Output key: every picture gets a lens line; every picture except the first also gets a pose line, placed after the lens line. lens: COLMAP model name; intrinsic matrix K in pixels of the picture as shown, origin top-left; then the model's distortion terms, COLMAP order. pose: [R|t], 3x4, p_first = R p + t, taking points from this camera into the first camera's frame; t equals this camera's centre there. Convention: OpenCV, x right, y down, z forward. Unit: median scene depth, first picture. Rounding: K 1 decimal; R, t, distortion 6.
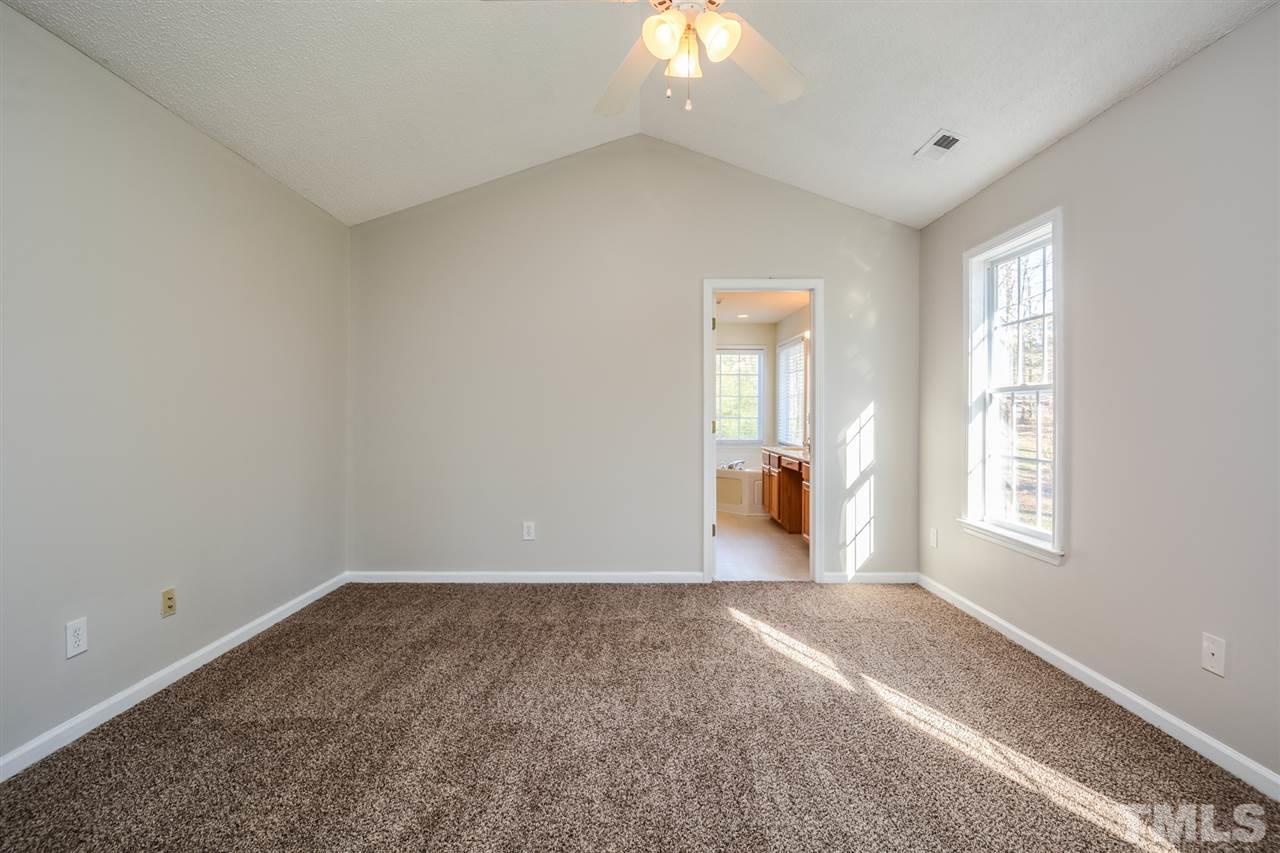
lens RADIAL K [[598.5, 0, 640.0], [0, 598.5, 426.5], [0, 0, 1]] dist [-0.000598, -0.019834]
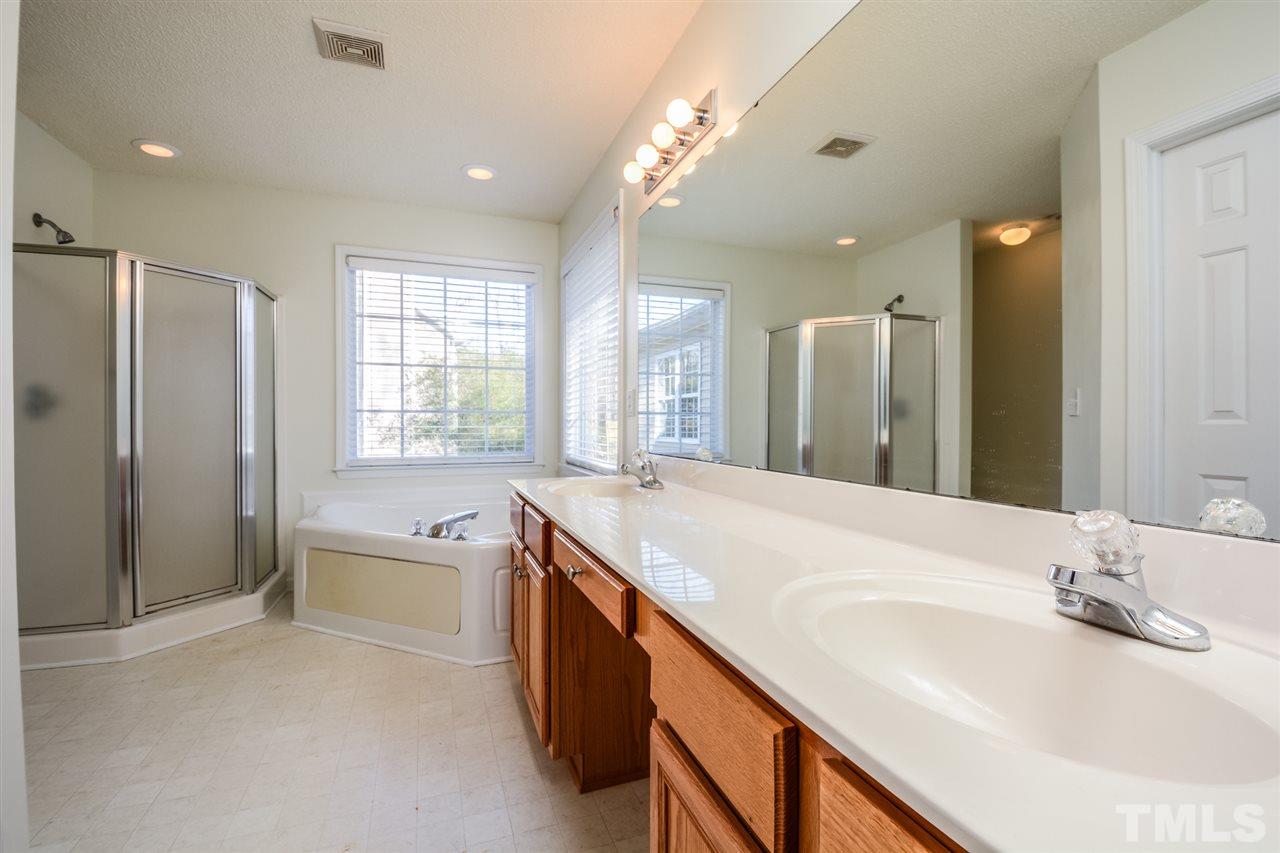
lens RADIAL K [[549.4, 0, 640.0], [0, 549.4, 426.5], [0, 0, 1]] dist [-0.000734, -0.019442]
pose [[0.943323, -0.002032, 0.331868, 0.177975], [0.005064, 0.999953, -0.008271, 0.005305], [-0.331836, 0.009483, 0.943289, 0.701593]]
